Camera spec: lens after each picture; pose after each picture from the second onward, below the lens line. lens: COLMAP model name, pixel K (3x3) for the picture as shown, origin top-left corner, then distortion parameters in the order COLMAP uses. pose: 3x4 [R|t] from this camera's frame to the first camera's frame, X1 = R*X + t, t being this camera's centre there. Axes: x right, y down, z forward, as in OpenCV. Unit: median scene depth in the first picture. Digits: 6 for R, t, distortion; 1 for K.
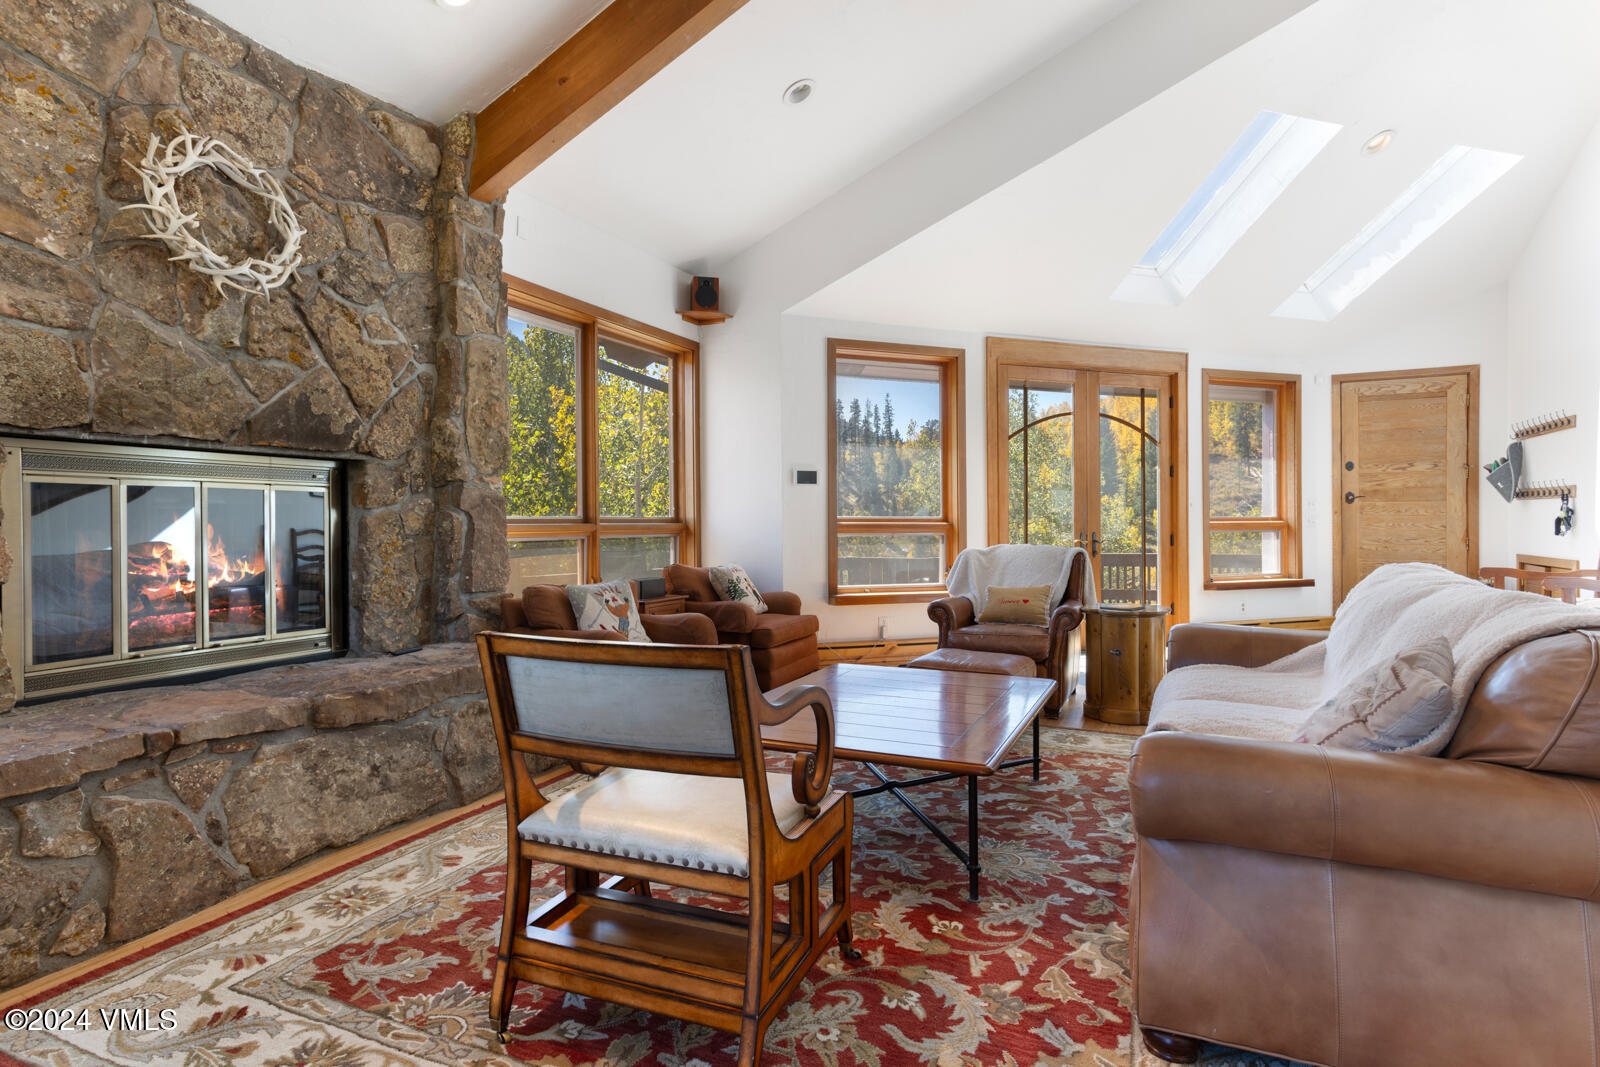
lens RADIAL K [[817.3, 0, 802.0], [0, 817.3, 528.6], [0, 0, 1]] dist [-0.000056, 0.000628]
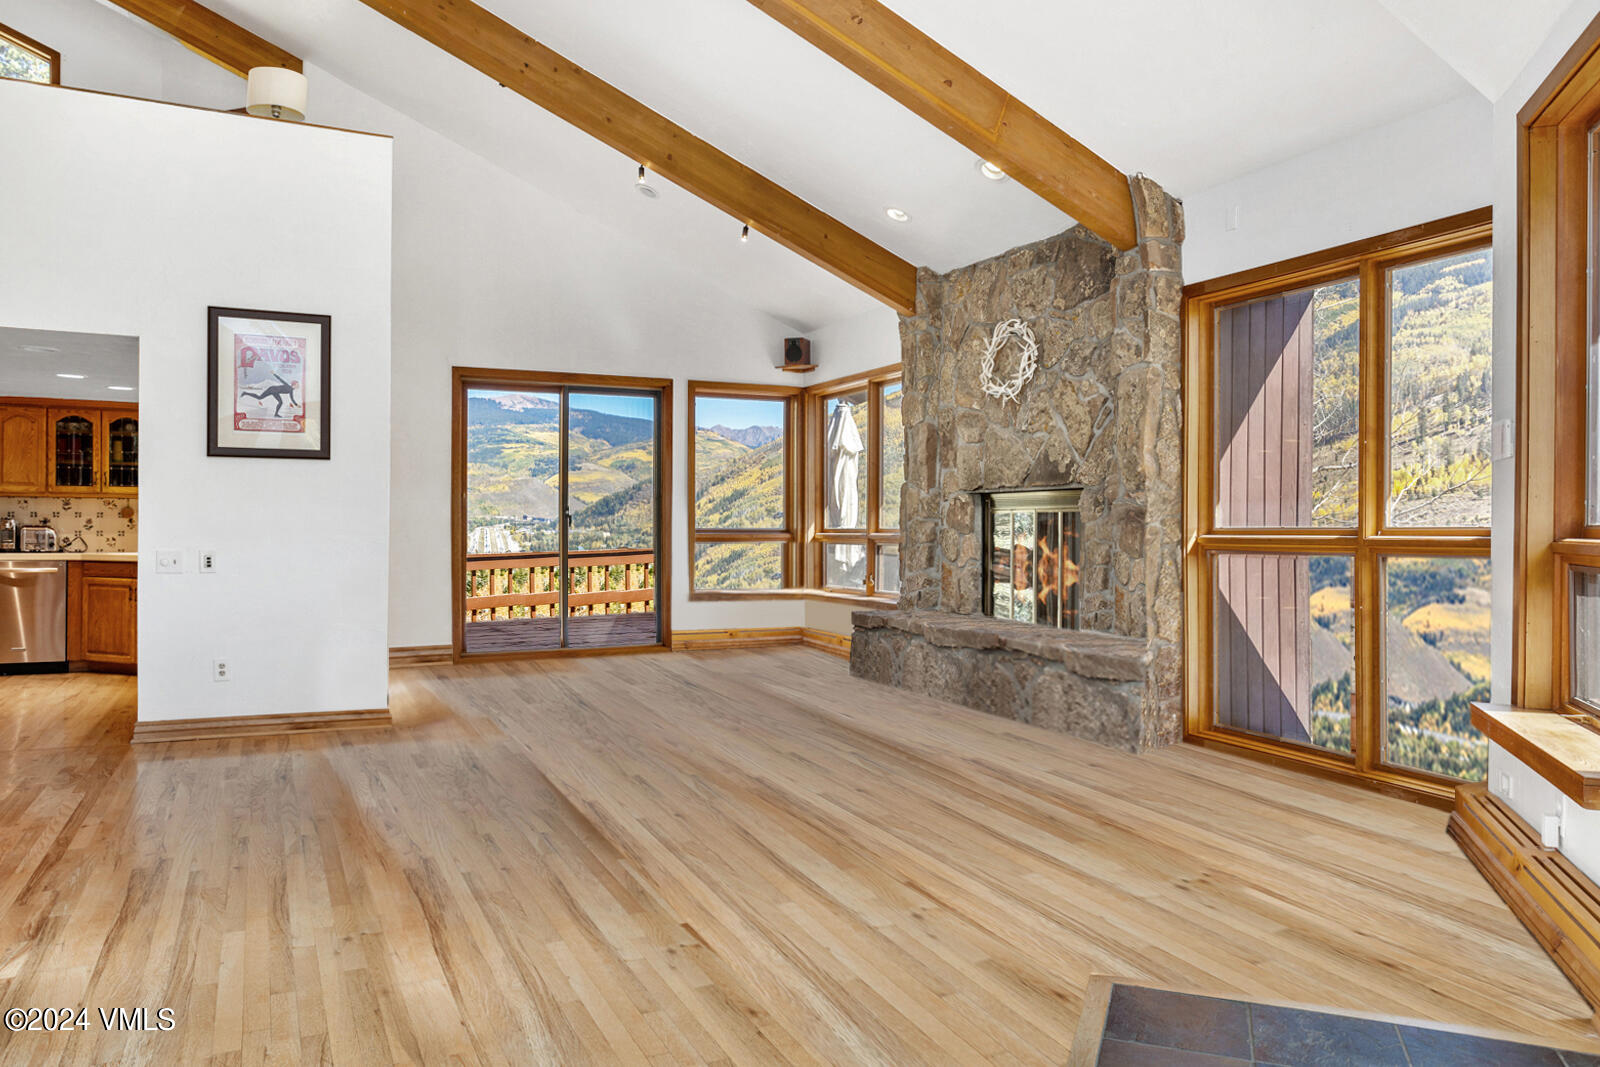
lens RADIAL K [[1131.6, 0, 788.4], [0, 1131.6, 520.8], [0, 0, 1]] dist [-0.008943, 0.009990]
pose [[-0.647198, 0.002288, -0.762319, 1.037054], [-0.000248, 0.999995, 0.003212, -0.028148], [0.762322, 0.002268, -0.647194, 1.549332]]
